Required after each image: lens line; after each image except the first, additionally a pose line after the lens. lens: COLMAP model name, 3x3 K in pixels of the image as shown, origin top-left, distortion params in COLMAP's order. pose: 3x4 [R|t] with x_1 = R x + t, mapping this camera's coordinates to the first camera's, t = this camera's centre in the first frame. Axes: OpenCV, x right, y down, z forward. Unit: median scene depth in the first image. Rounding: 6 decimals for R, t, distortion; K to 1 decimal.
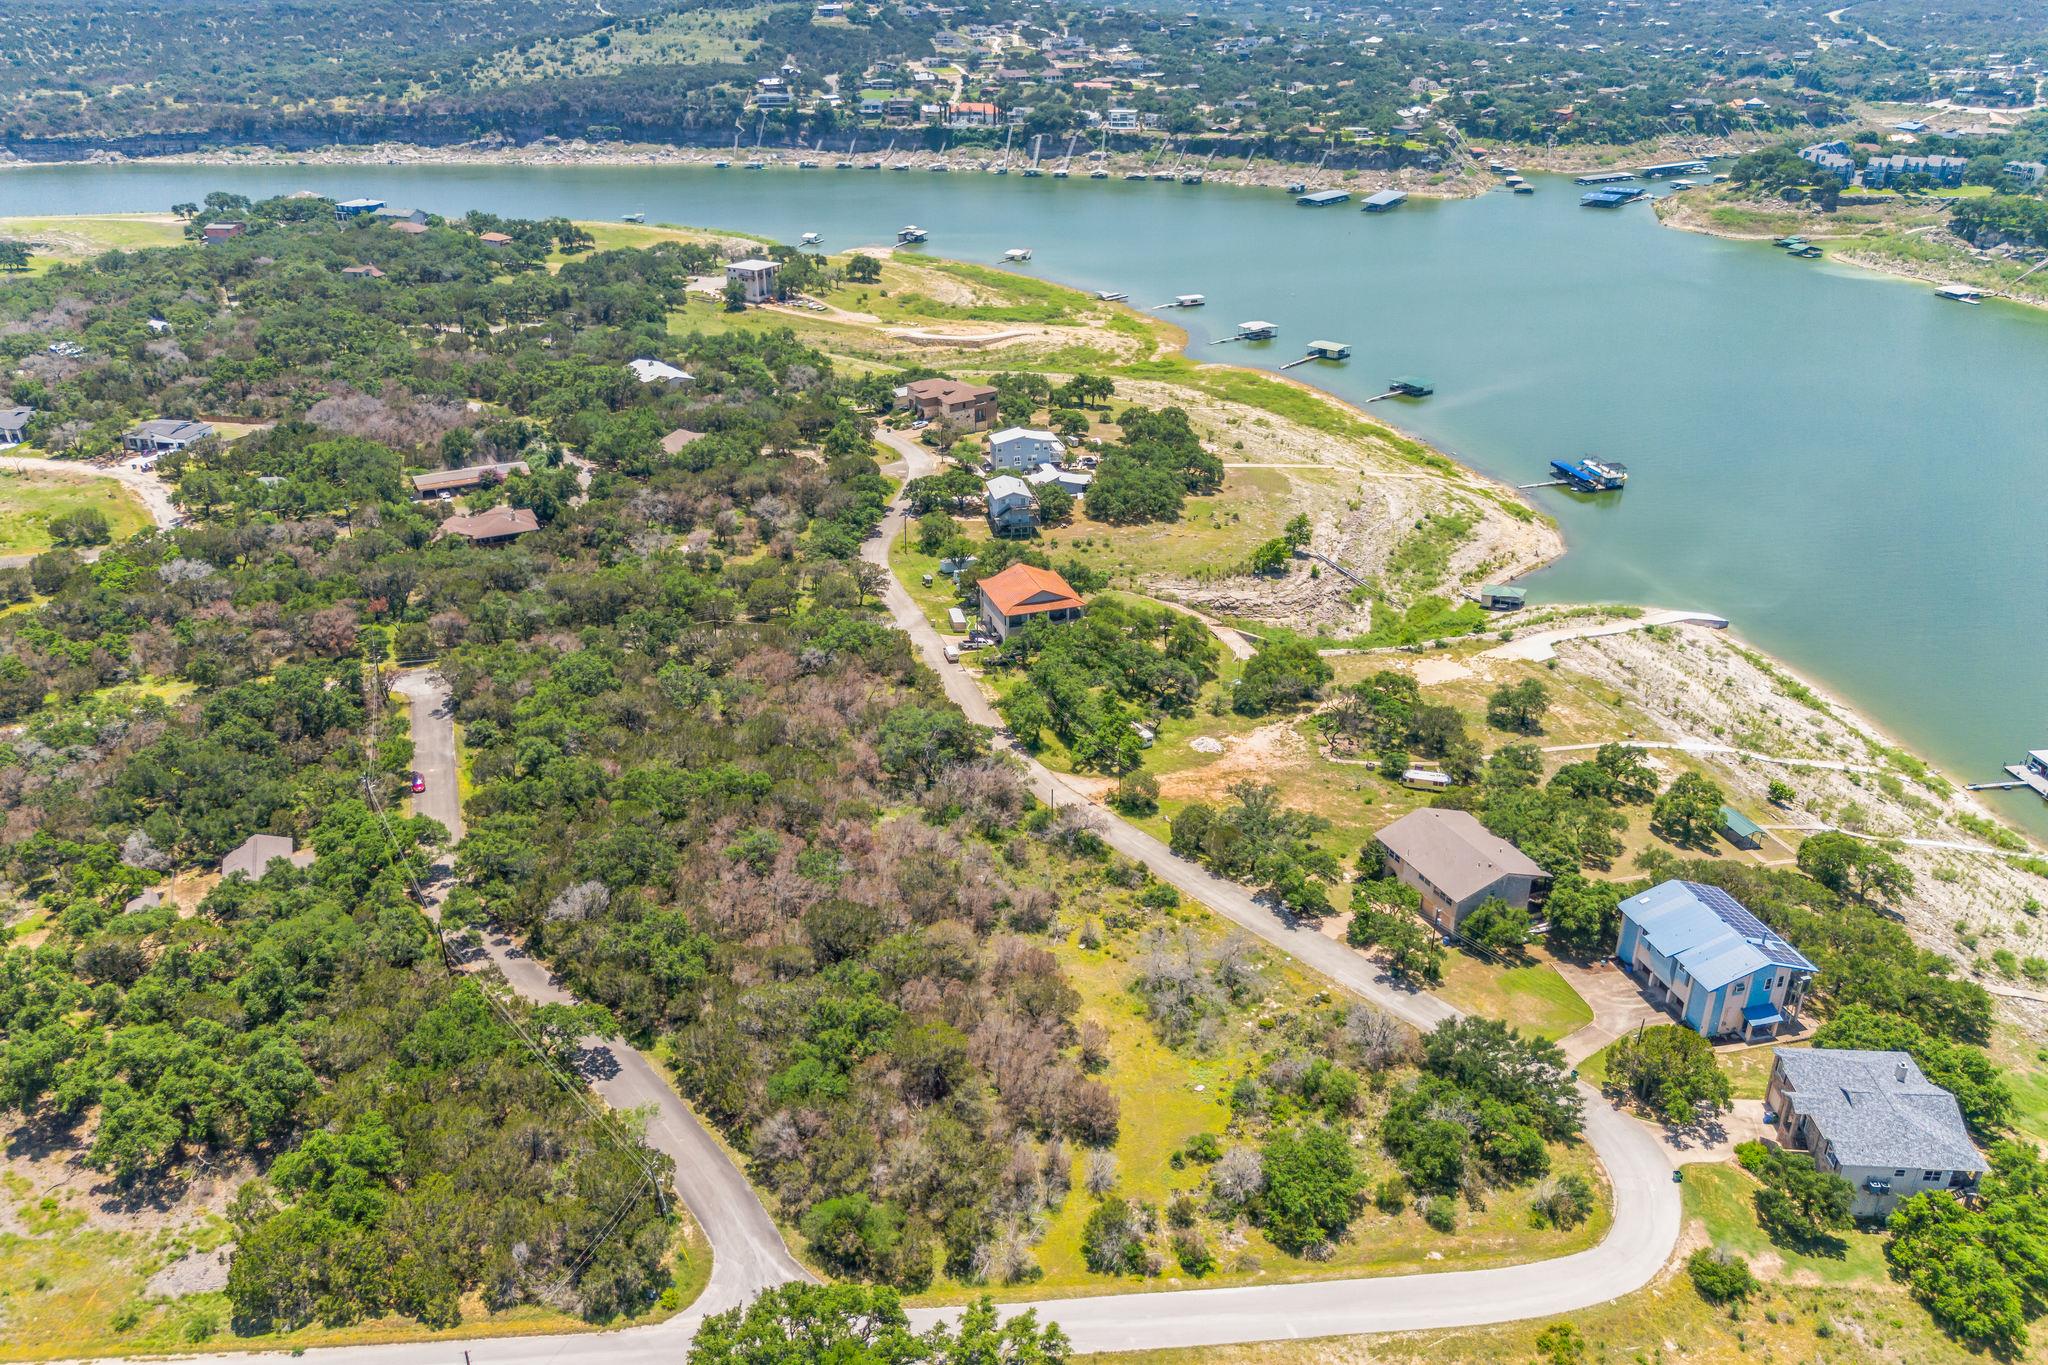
lens RADIAL K [[1510.4, 0, 1027.9], [0, 1510.4, 685.8], [0, 0, 1]] dist [0.051186, -0.034335]
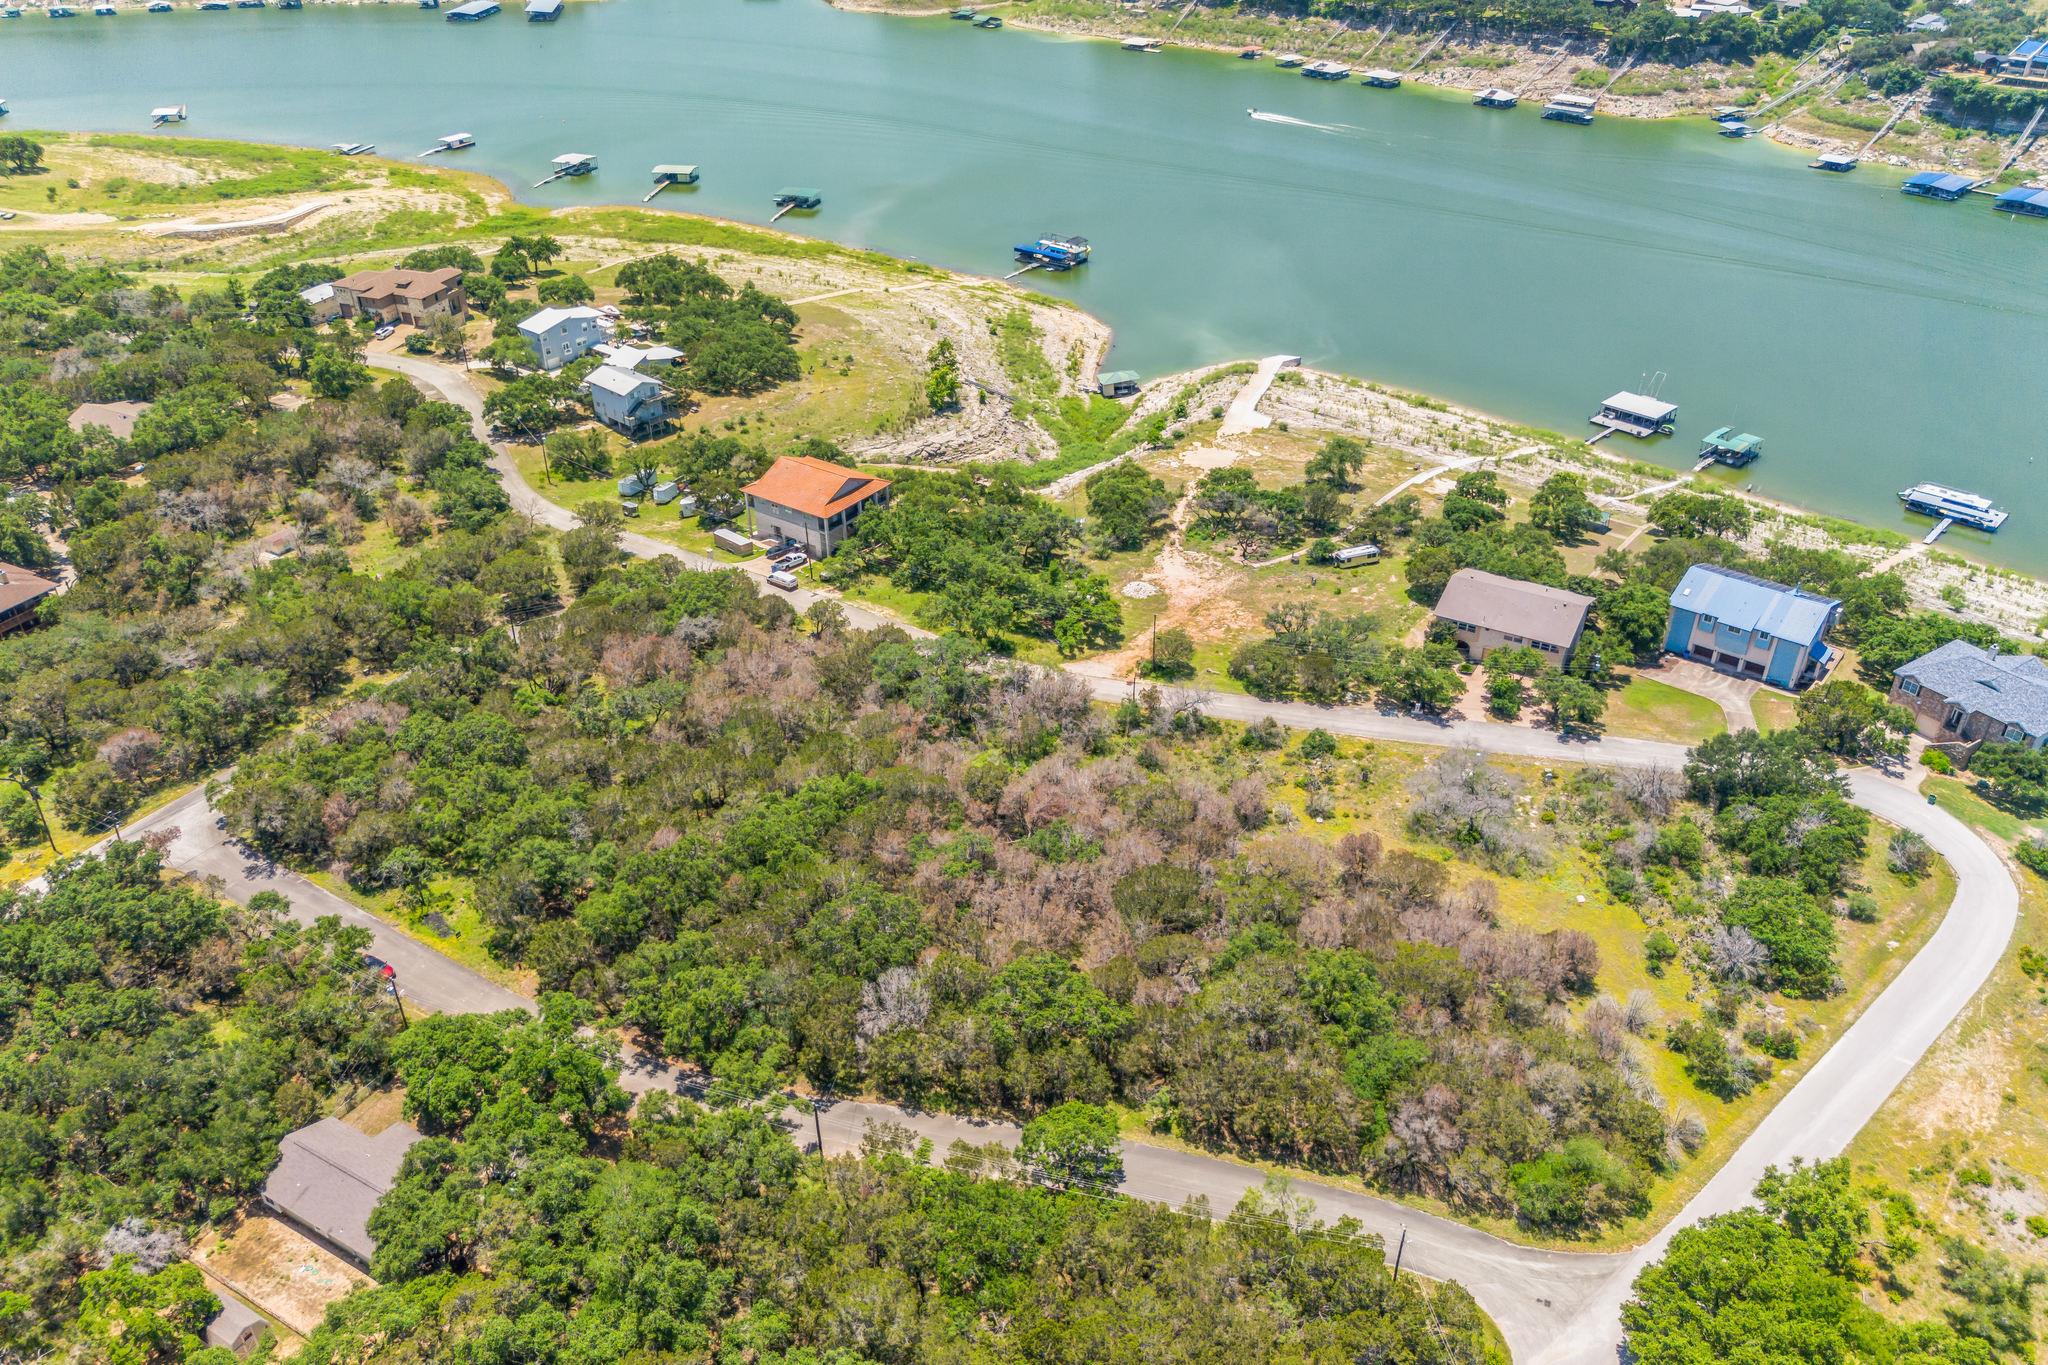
lens RADIAL K [[1510.4, 0, 1027.9], [0, 1510.4, 685.8], [0, 0, 1]] dist [0.051186, -0.034335]
pose [[0.804305, -0.318925, 0.501379, -0.267177], [0.262921, 0.947680, 0.181041, -0.057411], [-0.532885, -0.013789, 0.846076, 0.160365]]
